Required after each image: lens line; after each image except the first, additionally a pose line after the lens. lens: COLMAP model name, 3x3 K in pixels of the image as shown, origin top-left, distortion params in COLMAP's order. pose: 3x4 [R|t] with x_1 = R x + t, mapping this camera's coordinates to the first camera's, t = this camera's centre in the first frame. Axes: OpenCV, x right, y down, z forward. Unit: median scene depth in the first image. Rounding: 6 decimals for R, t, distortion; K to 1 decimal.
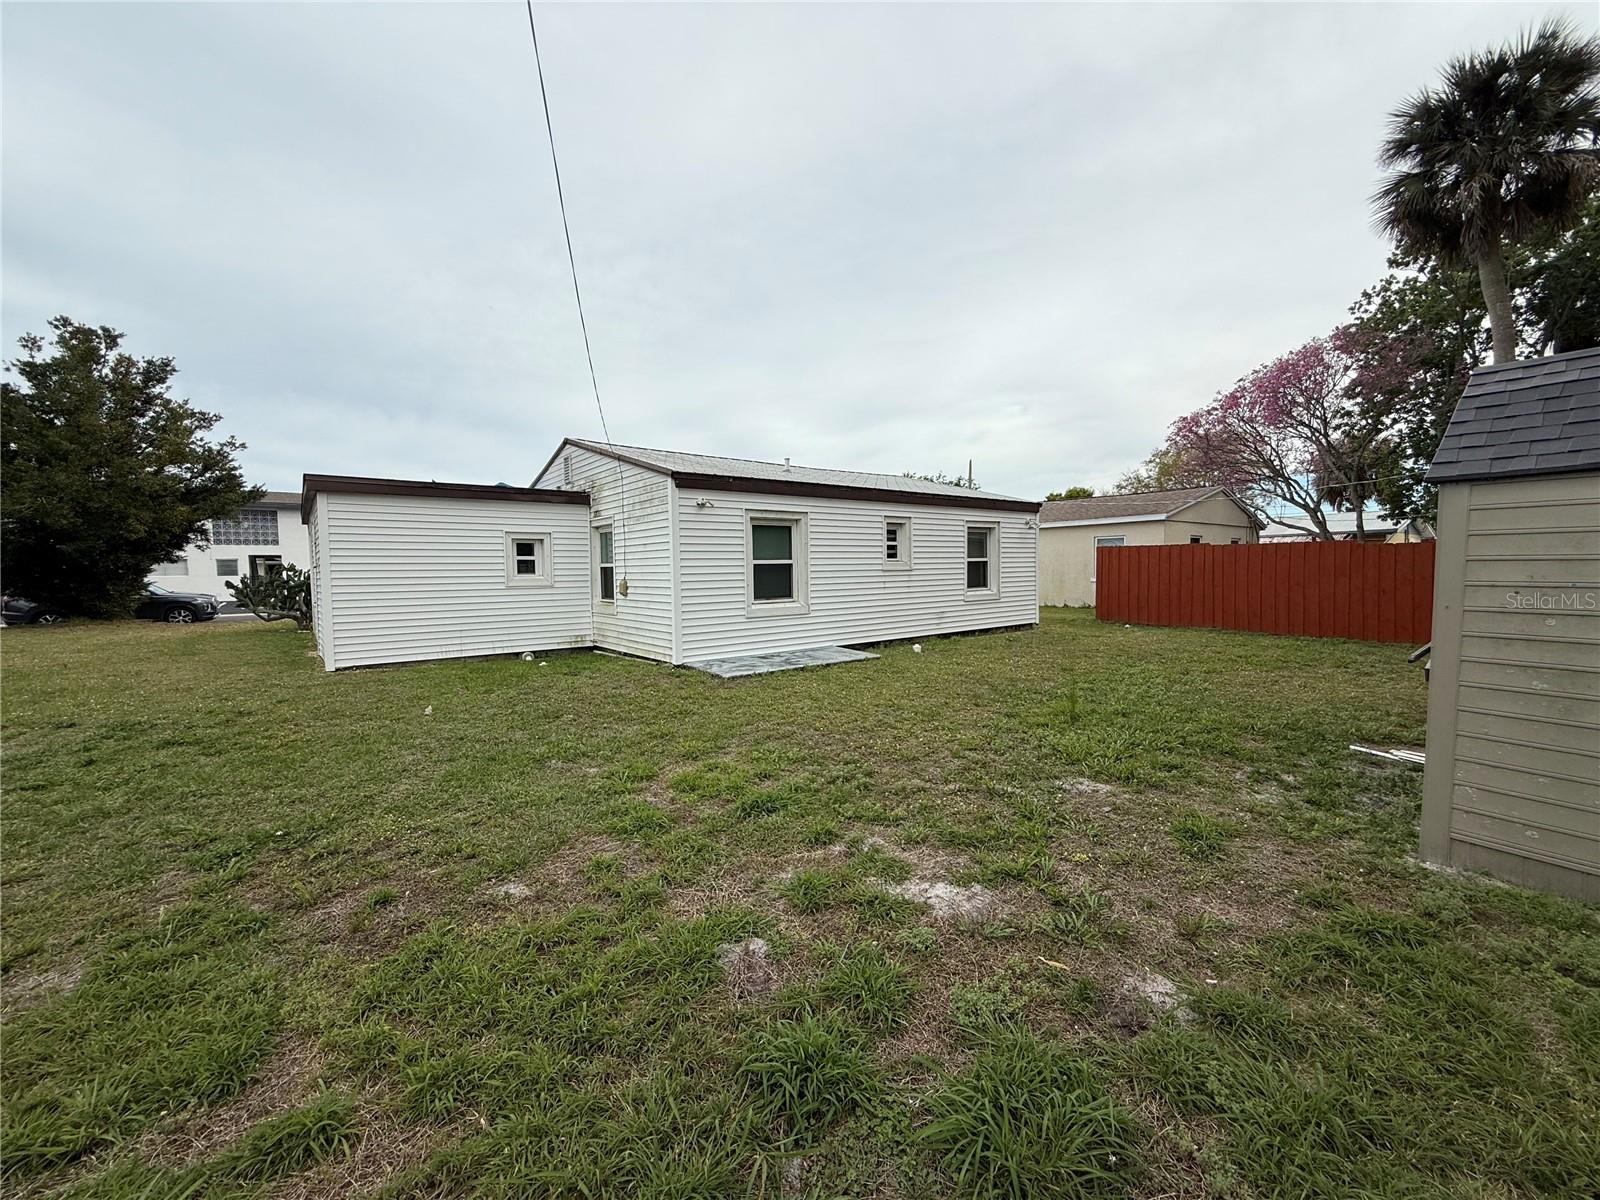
lens RADIAL K [[641.0, 0, 801.3], [0, 641.0, 600.0], [0, 0, 1]] dist [0.001534, -0.000251]
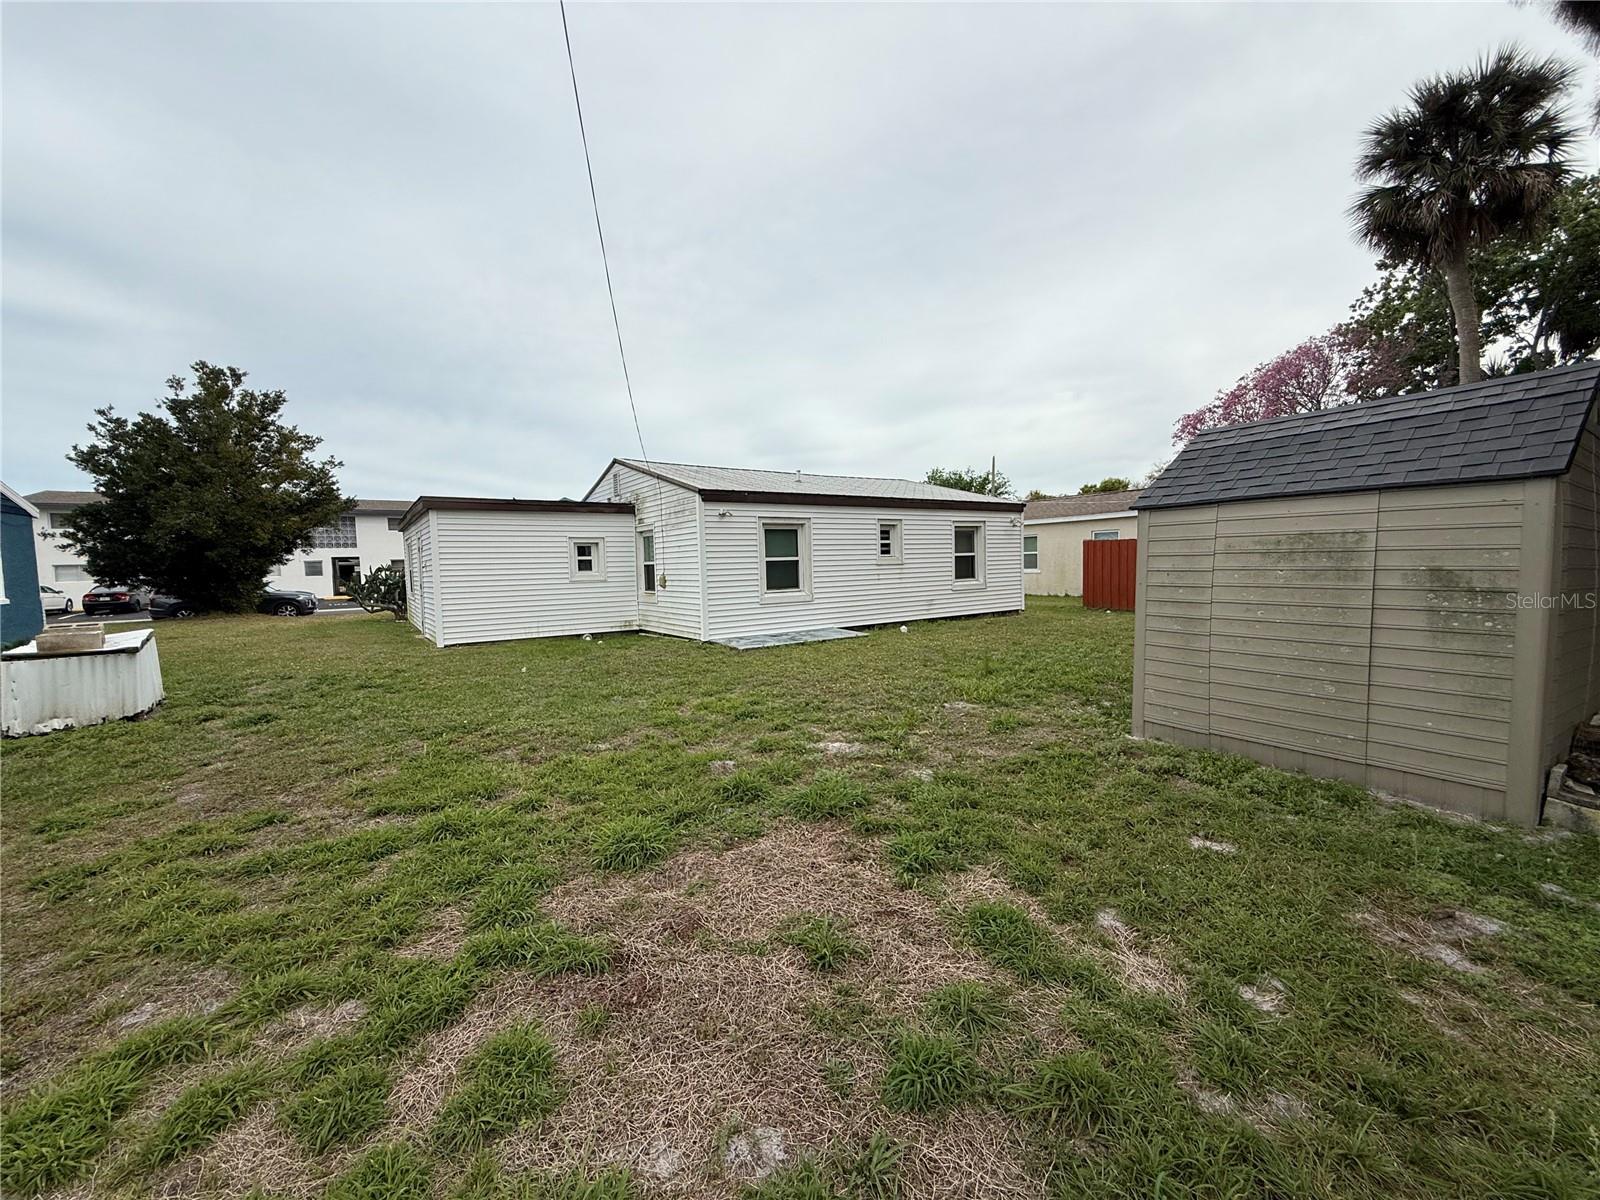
lens RADIAL K [[641.0, 0, 800.9], [0, 641.0, 605.7], [0, 0, 1]] dist [0.001534, -0.000251]
pose [[0.998058, -0.007551, -0.061826, 0.050715], [0.008578, 0.999829, 0.016363, 0.007798], [0.061692, -0.016862, 0.997953, -0.170402]]
